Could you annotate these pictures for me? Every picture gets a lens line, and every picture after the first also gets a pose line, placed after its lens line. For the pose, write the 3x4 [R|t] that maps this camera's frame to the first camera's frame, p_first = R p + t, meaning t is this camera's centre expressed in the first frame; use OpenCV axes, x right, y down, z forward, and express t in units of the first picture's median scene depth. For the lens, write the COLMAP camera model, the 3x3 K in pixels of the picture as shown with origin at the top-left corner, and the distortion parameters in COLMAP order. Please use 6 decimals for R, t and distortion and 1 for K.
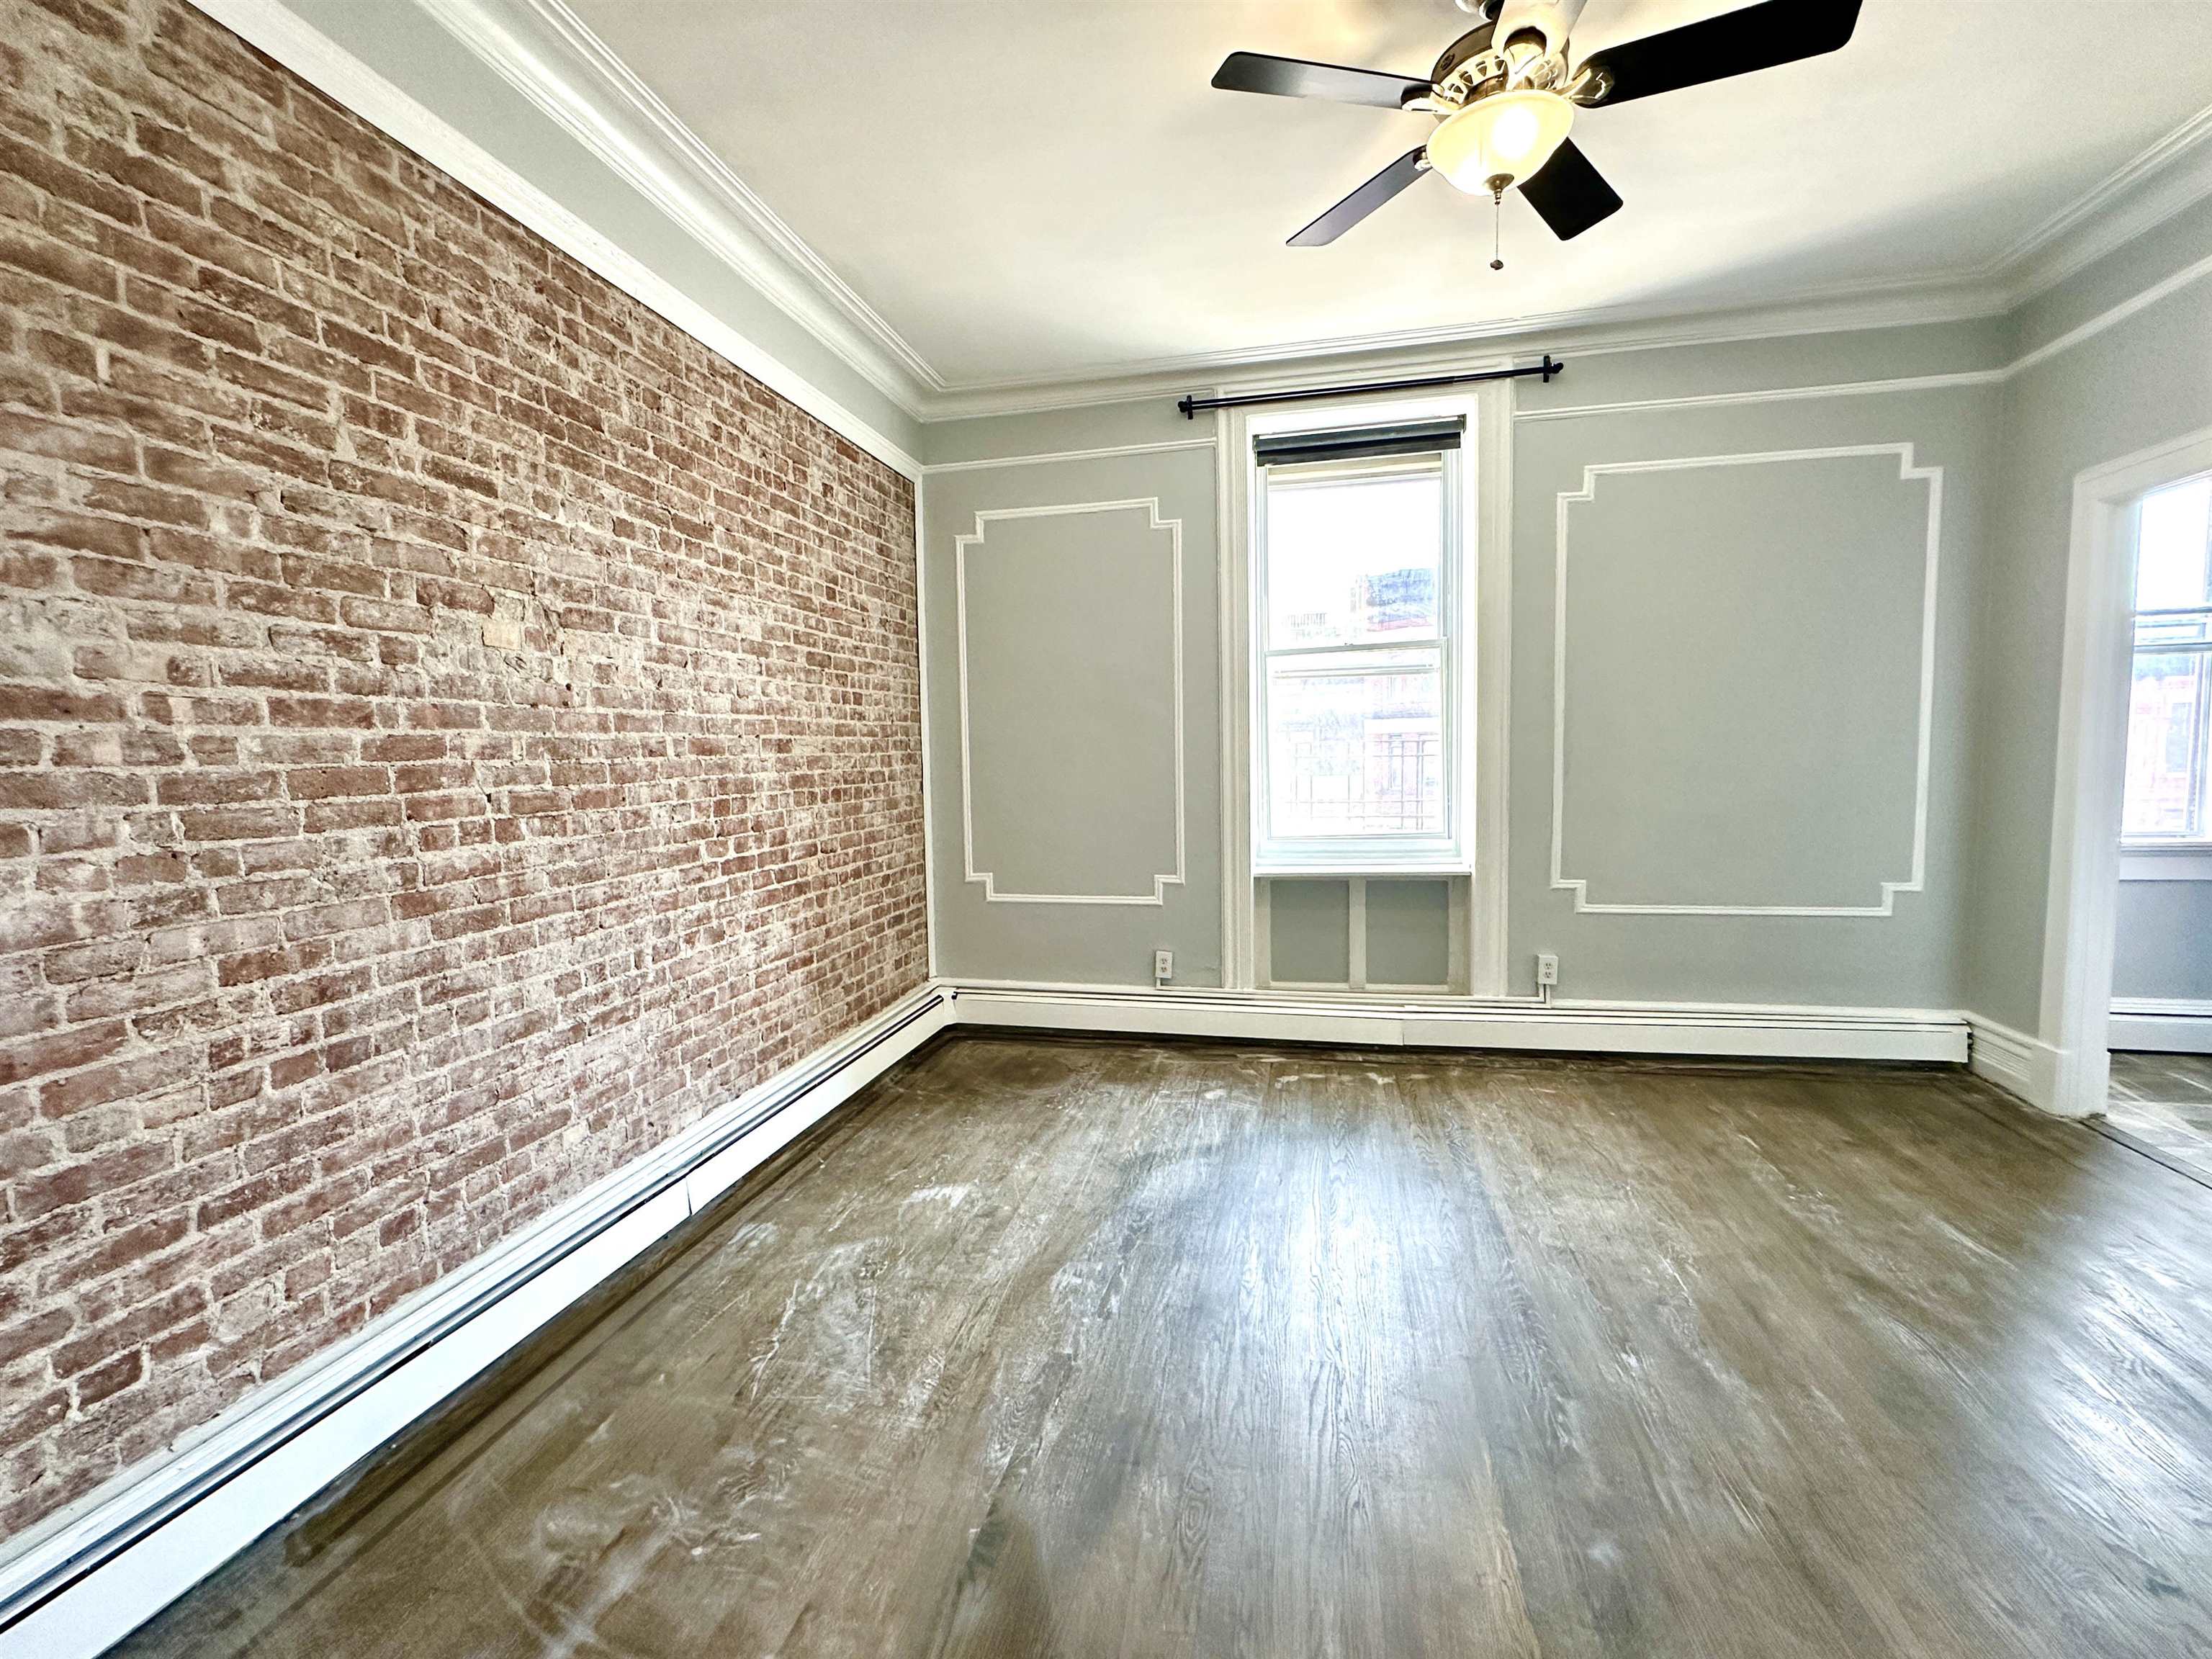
lens RADIAL K [[953.8, 0, 1099.9], [0, 953.8, 829.9], [0, 0, 1]] dist [-0.005991, 0.001173]
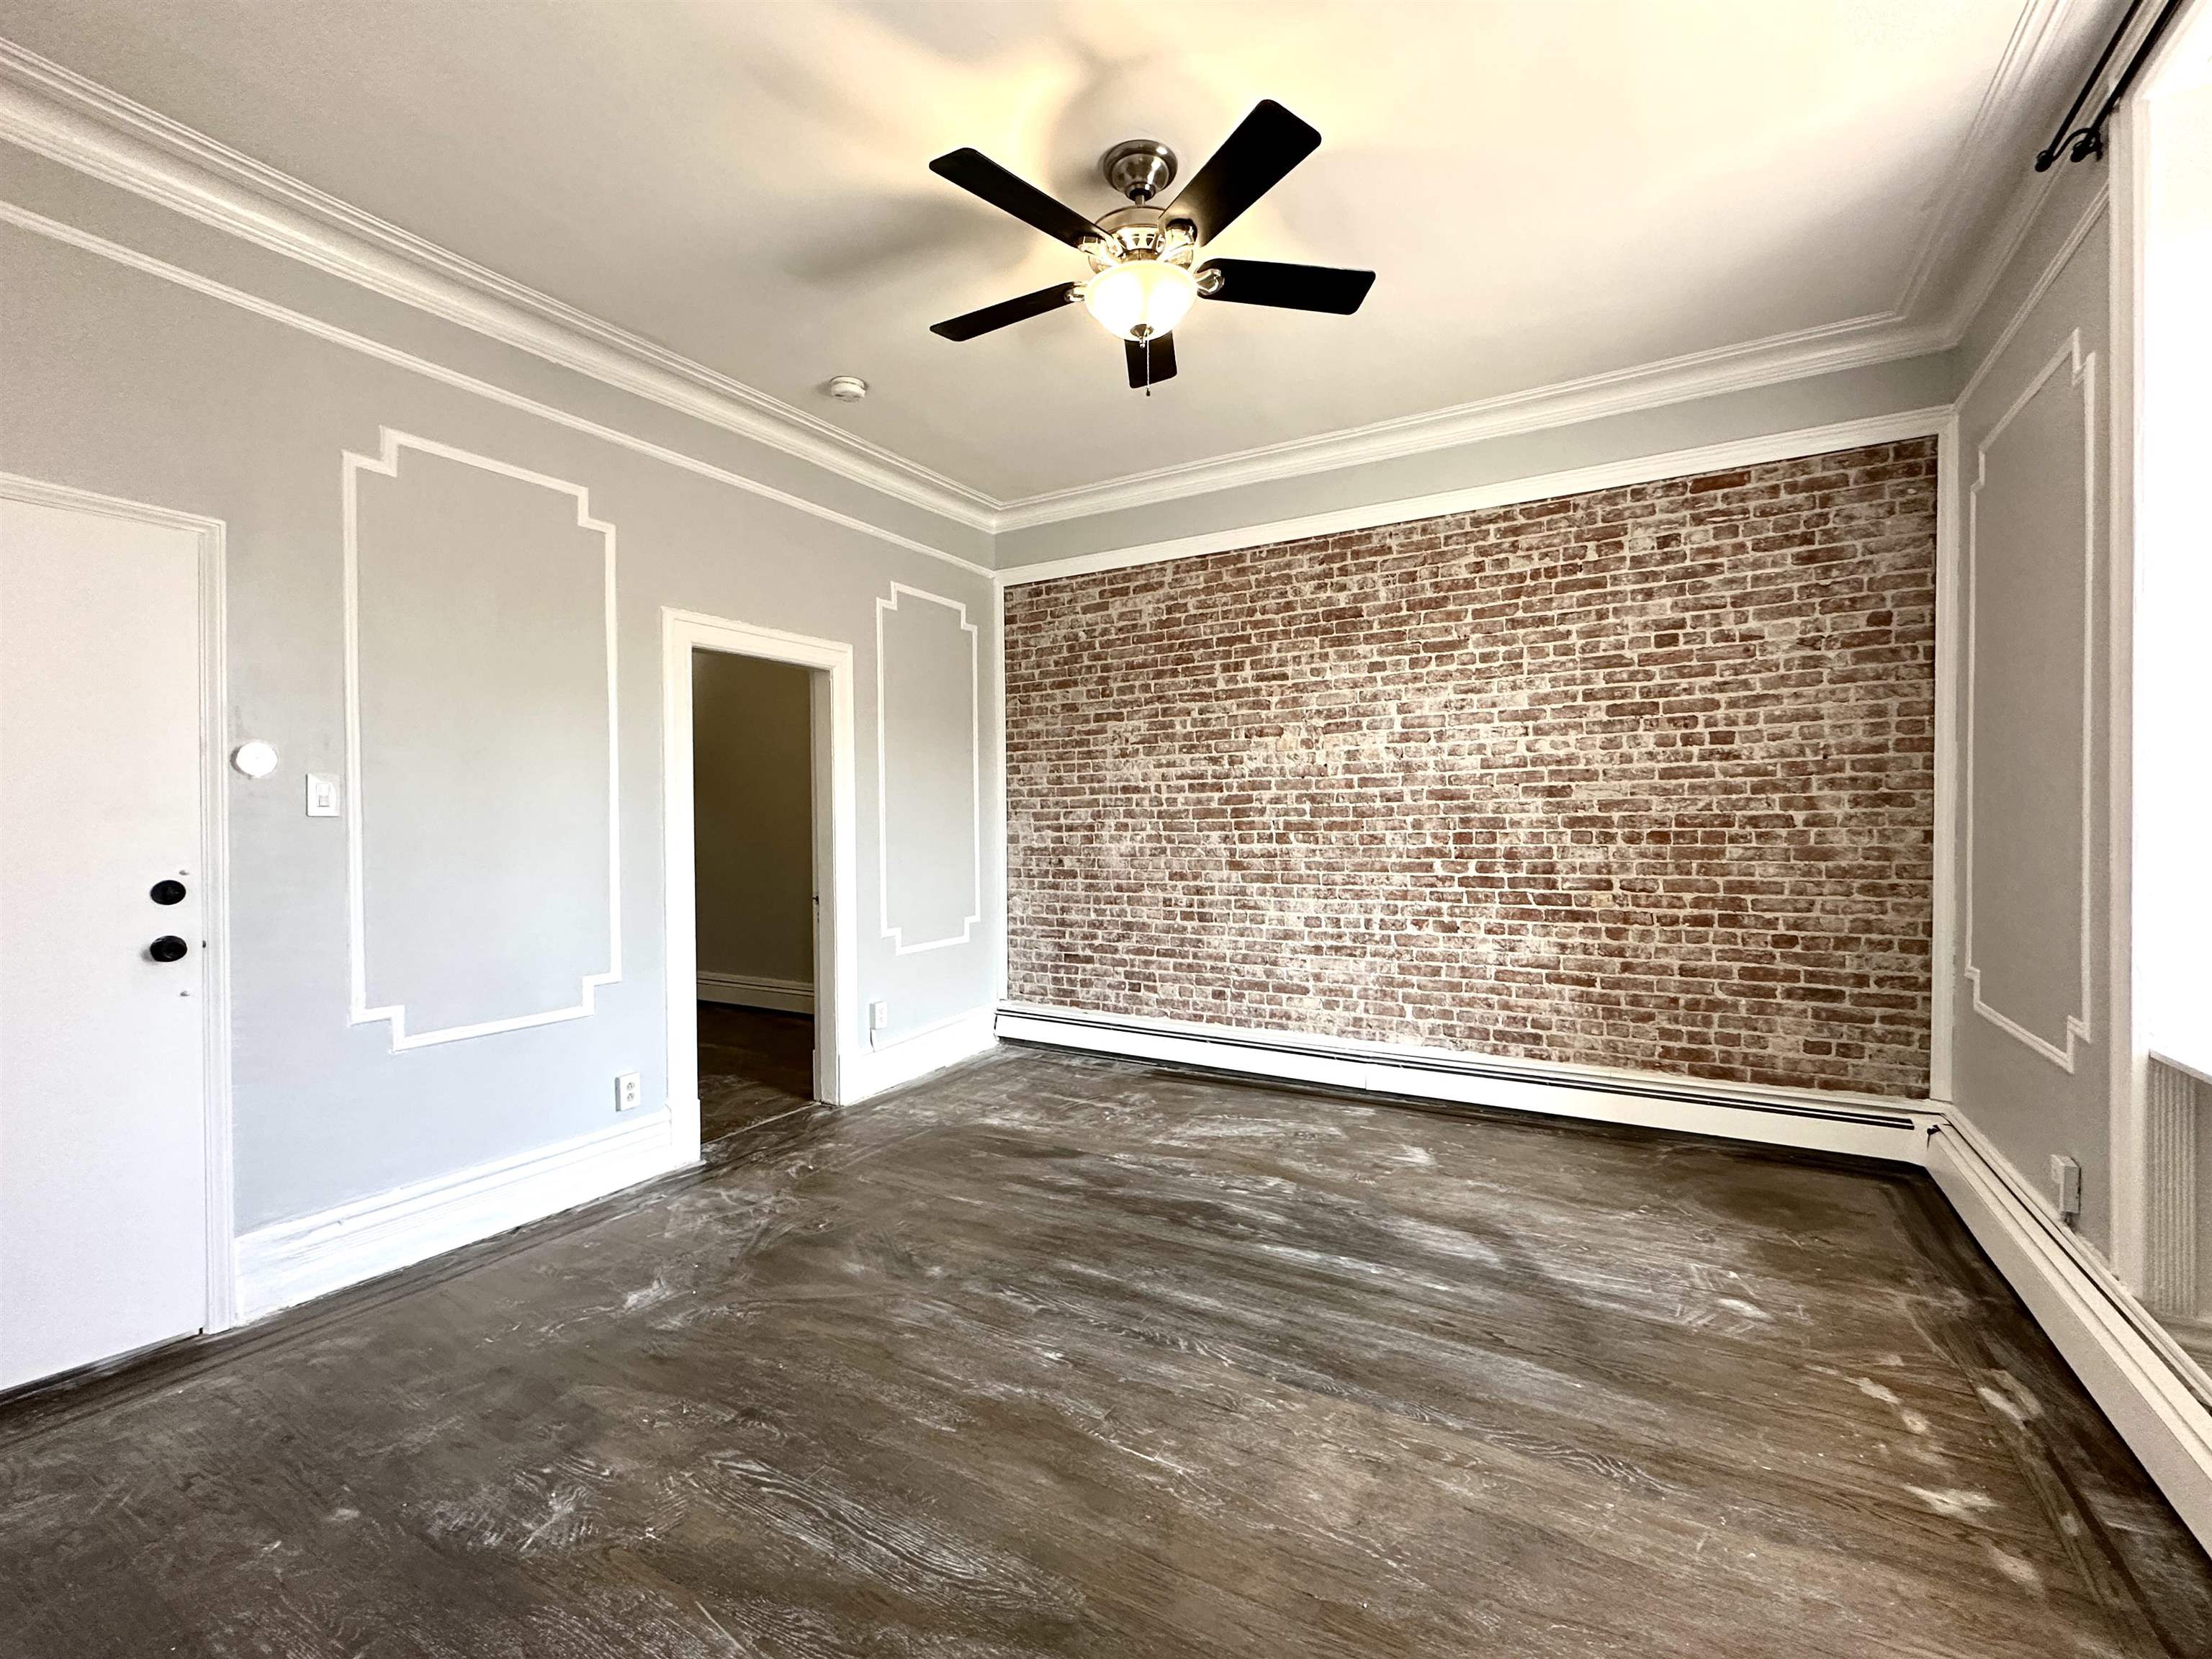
lens RADIAL K [[953.8, 0, 1103.2], [0, 953.8, 828.5], [0, 0, 1]] dist [-0.005991, 0.001173]
pose [[-0.311872, 0.032616, -0.949564, 1.295207], [-0.060410, 0.996708, 0.054076, -0.096268], [0.948202, 0.074228, -0.308875, 1.113846]]
